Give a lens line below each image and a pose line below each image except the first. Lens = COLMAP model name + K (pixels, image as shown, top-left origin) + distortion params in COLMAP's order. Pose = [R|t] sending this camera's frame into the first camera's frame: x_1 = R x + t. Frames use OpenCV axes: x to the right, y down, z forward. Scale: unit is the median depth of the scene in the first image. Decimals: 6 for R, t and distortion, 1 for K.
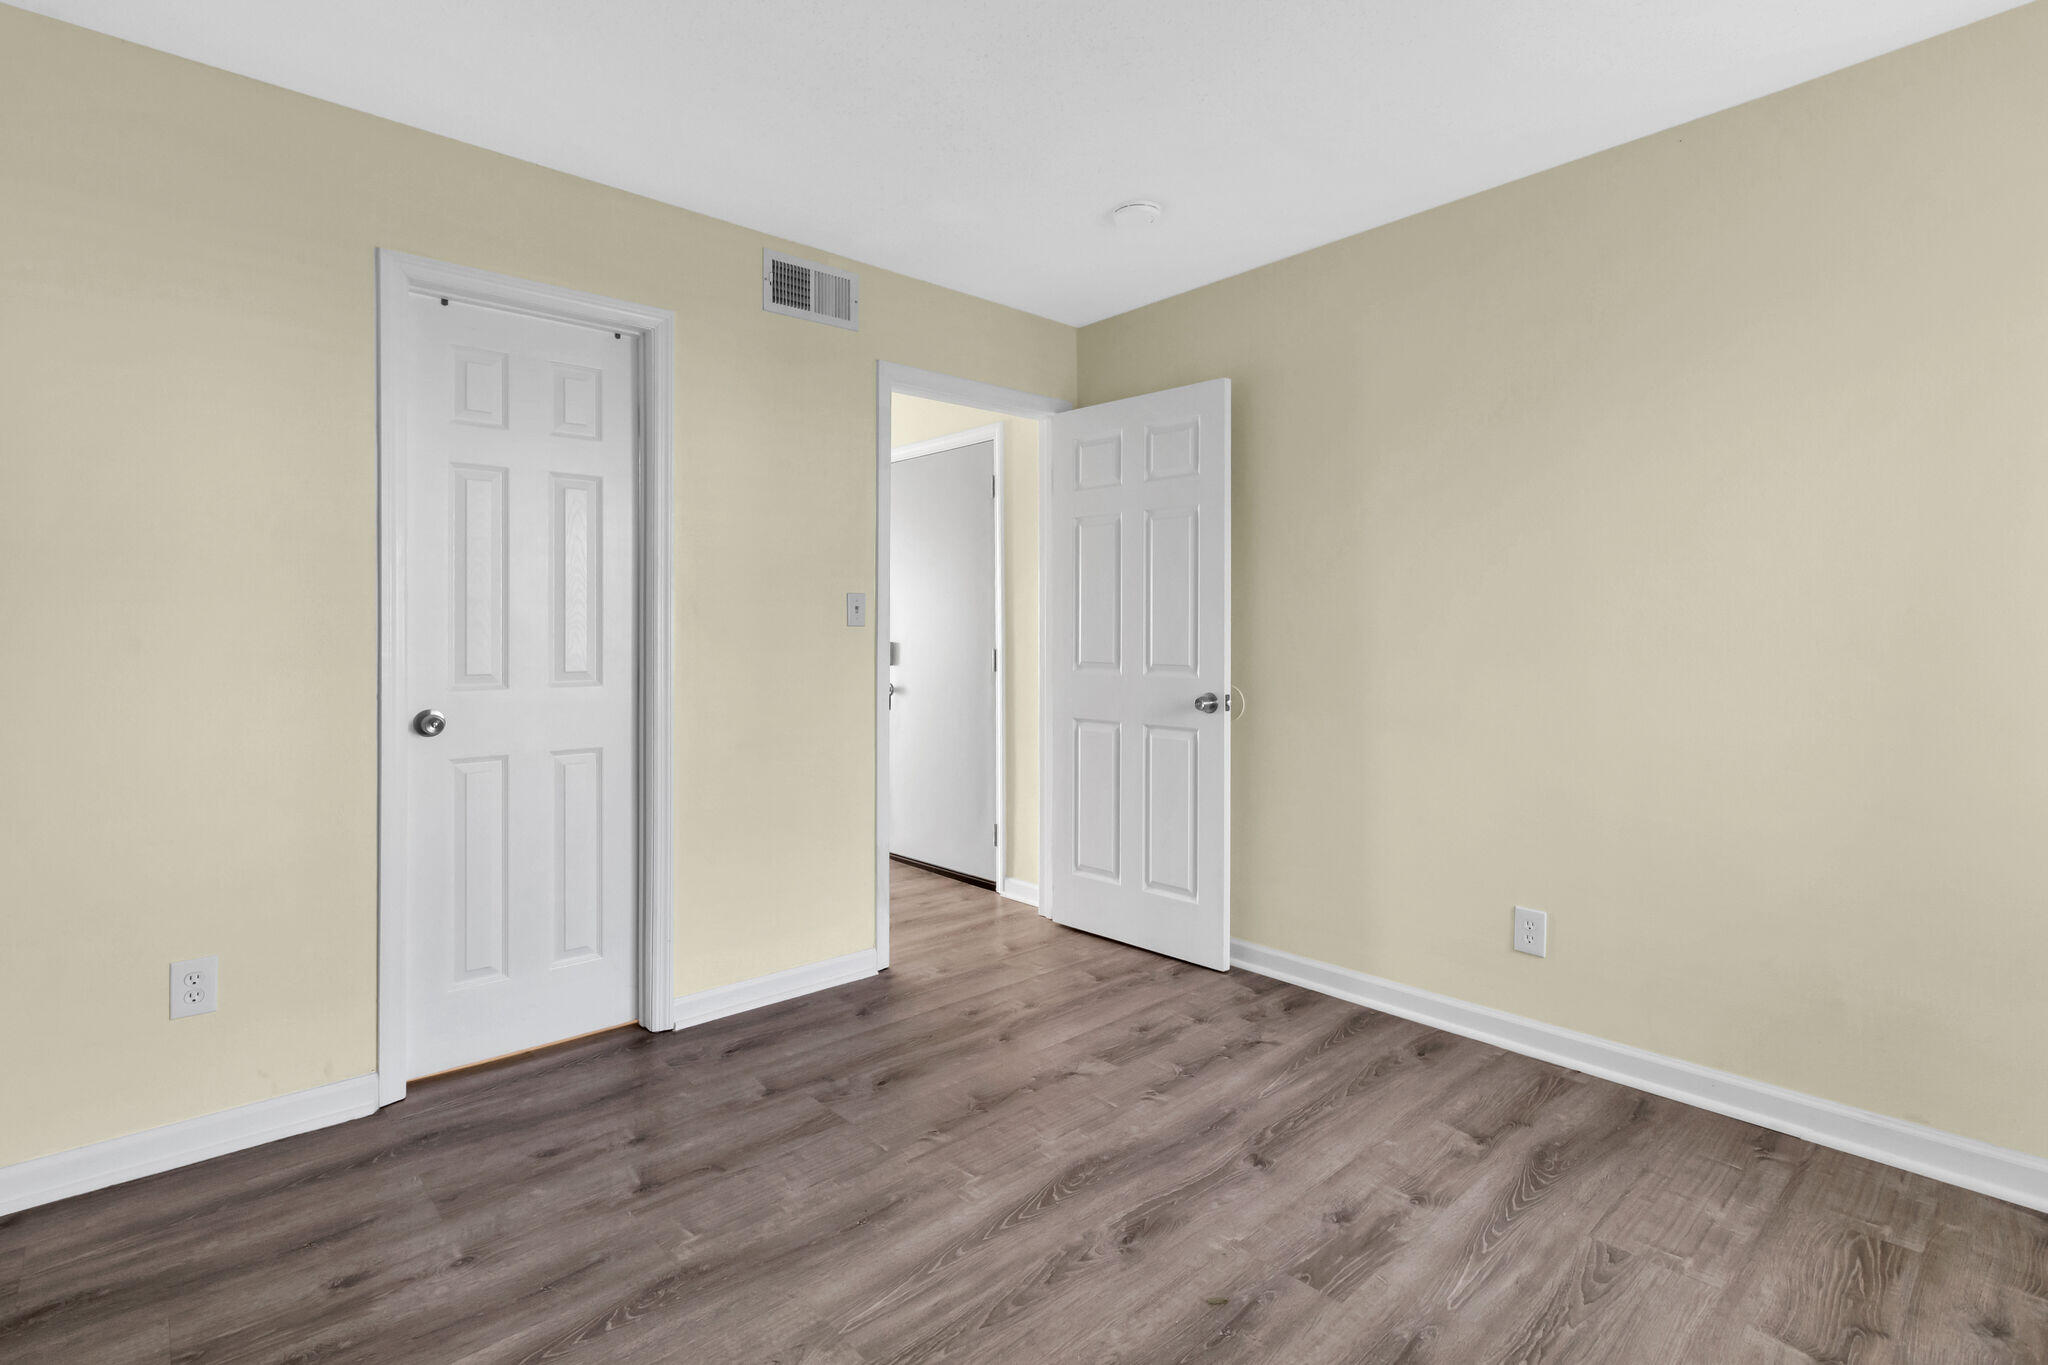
lens RADIAL K [[956.0, 0, 1032.3], [0, 956.0, 648.5], [0, 0, 1]] dist [-0.002570, 0.001576]
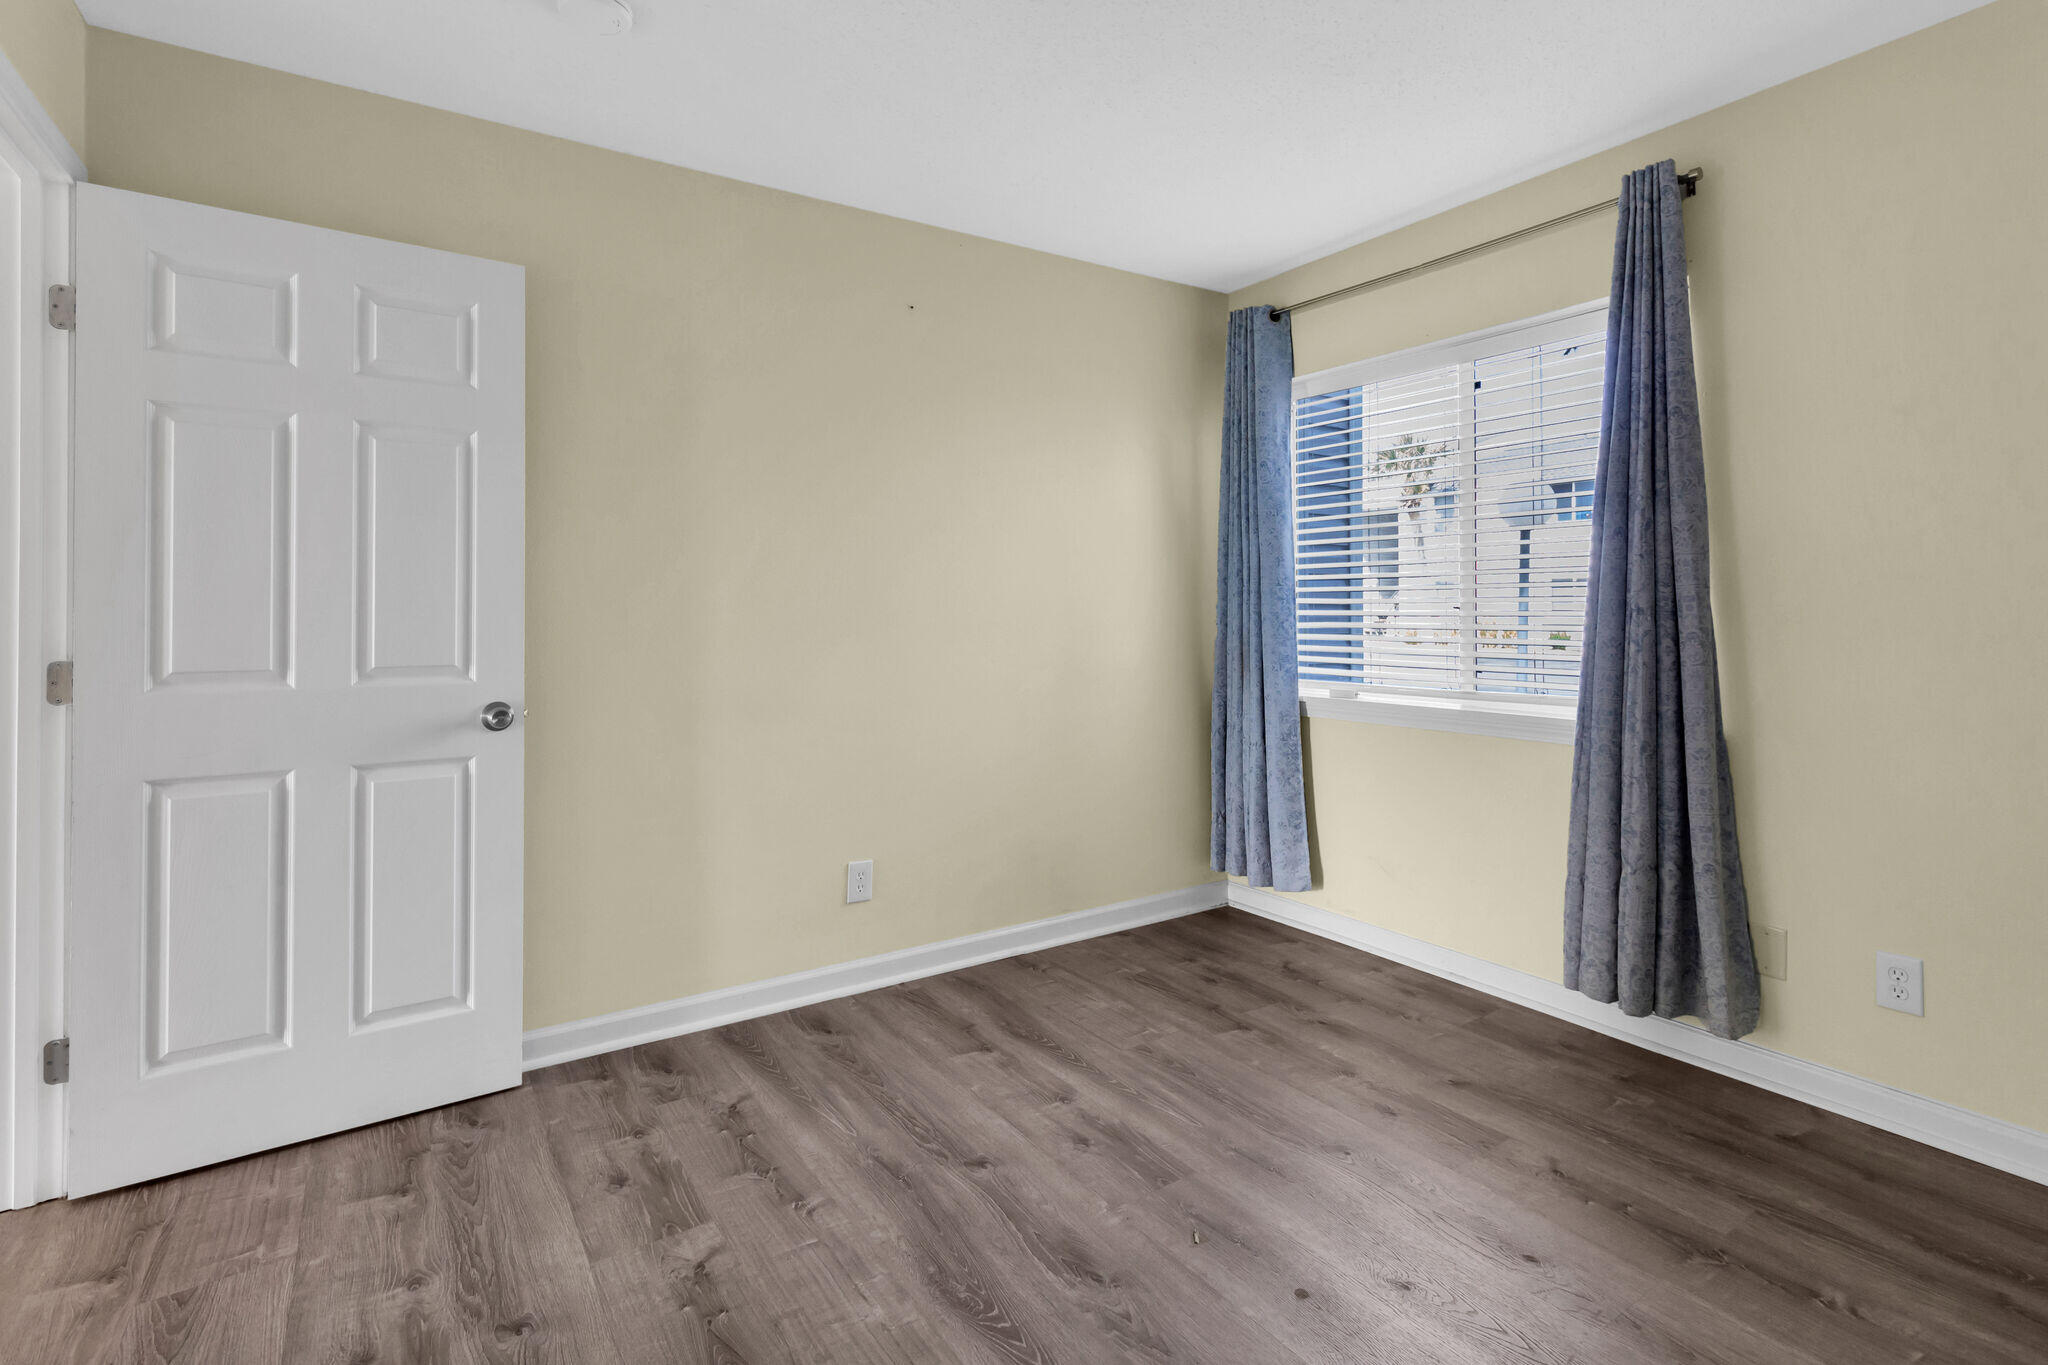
lens RADIAL K [[956.0, 0, 1011.2], [0, 956.0, 629.5], [0, 0, 1]] dist [-0.002570, 0.001576]
pose [[0.169263, -0.013561, 0.985478, -0.678933], [0.018174, 0.999778, 0.010636, -0.012207], [-0.985403, 0.016110, 0.169472, 0.769066]]
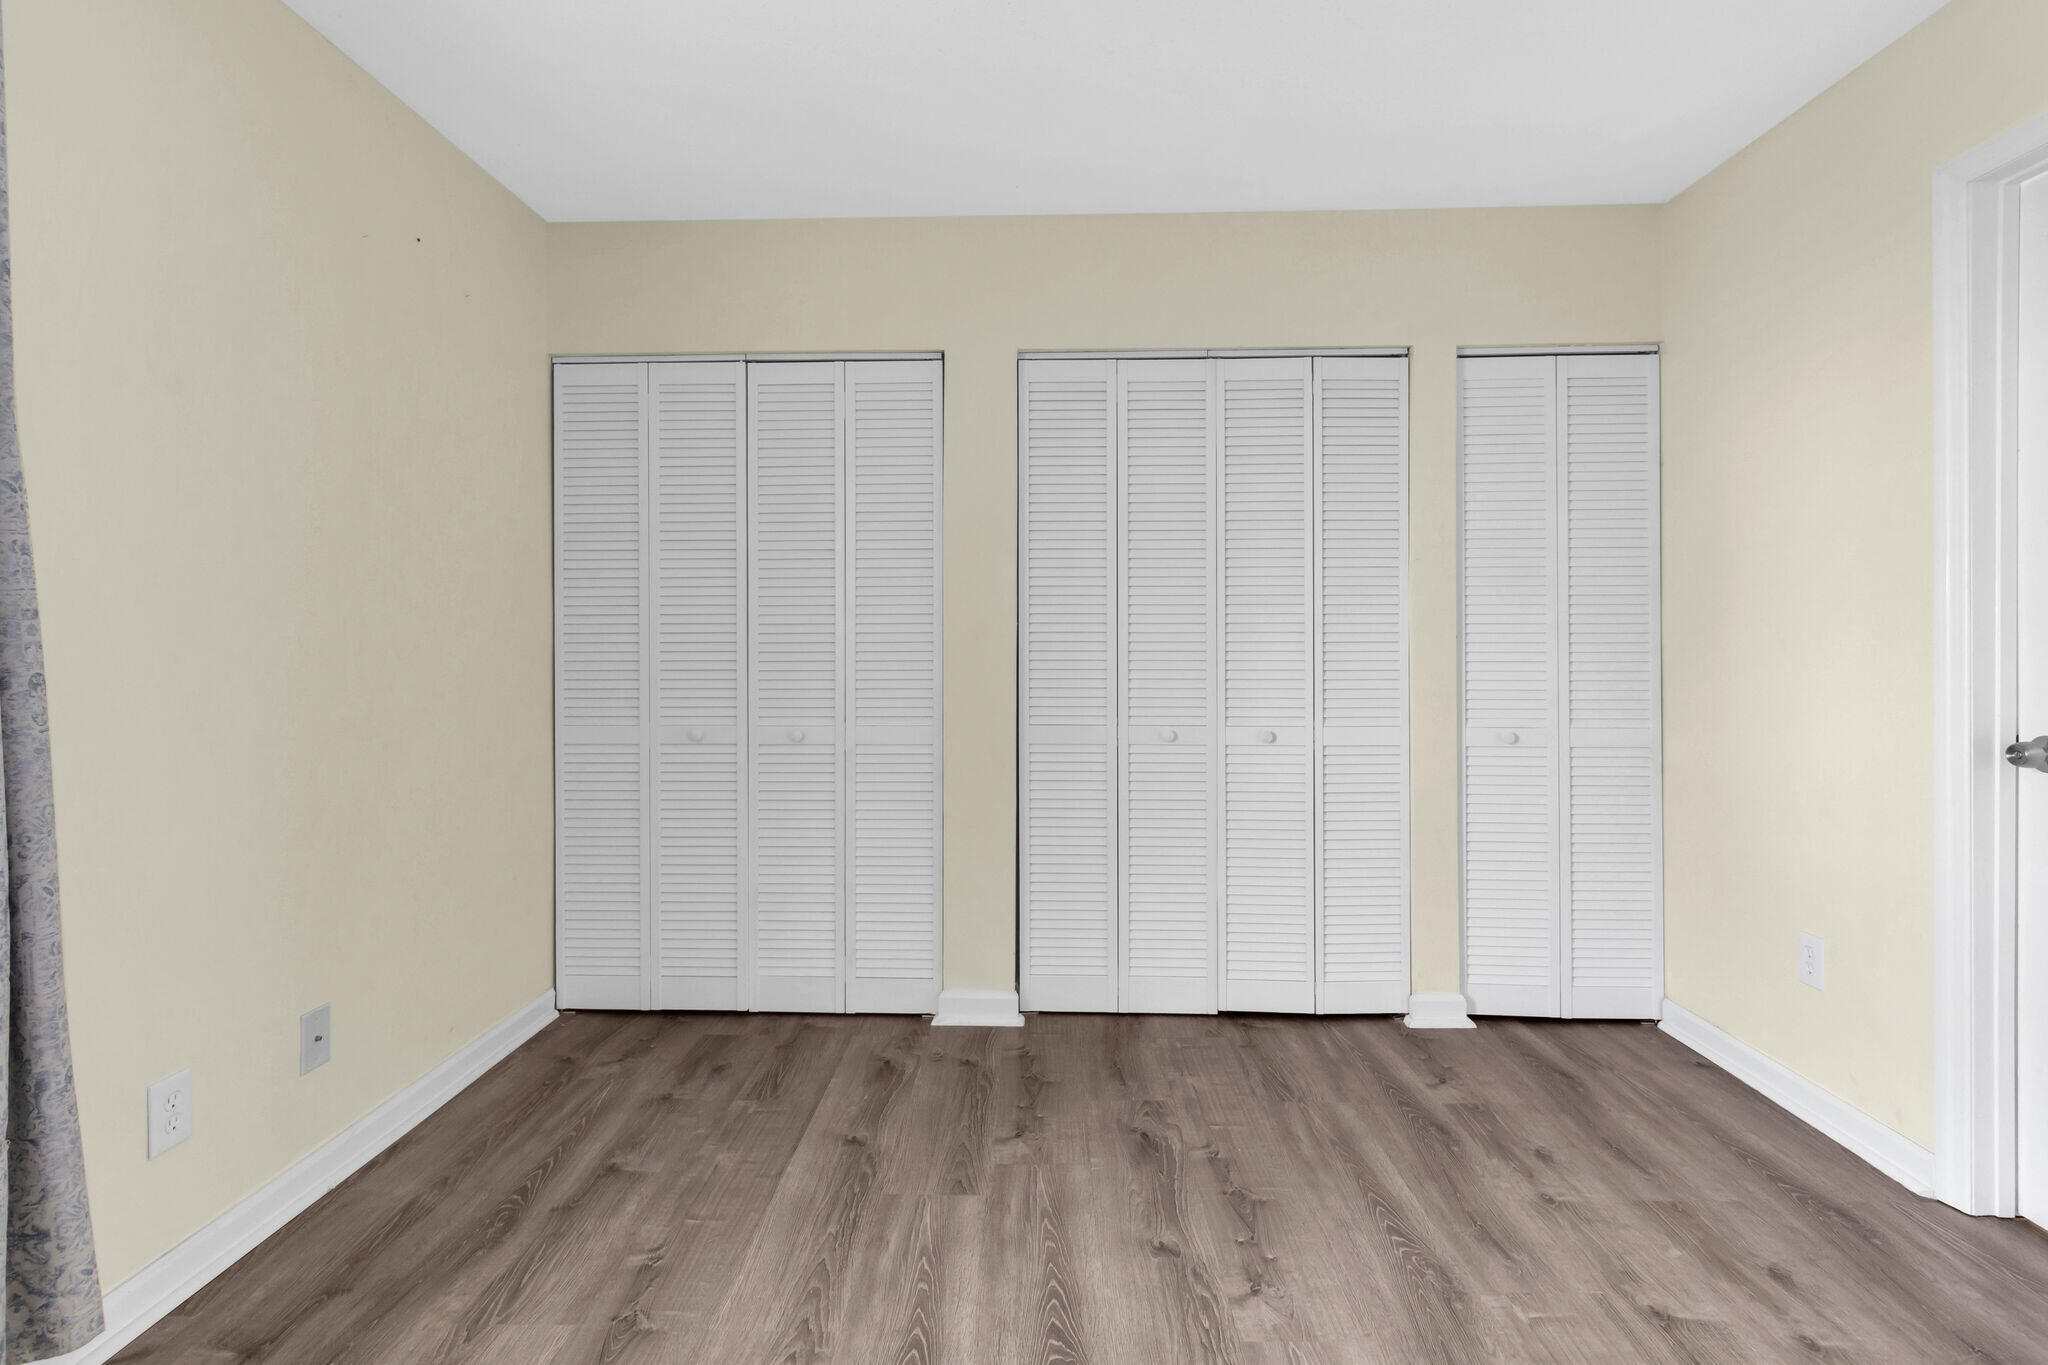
lens RADIAL K [[956.0, 0, 1029.7], [0, 956.0, 648.9], [0, 0, 1]] dist [-0.002570, 0.001576]
pose [[-0.687838, 0.008328, -0.725817, 0.505367], [-0.004843, 0.999859, 0.016061, -0.012410], [0.725848, 0.014563, -0.687700, 1.068654]]
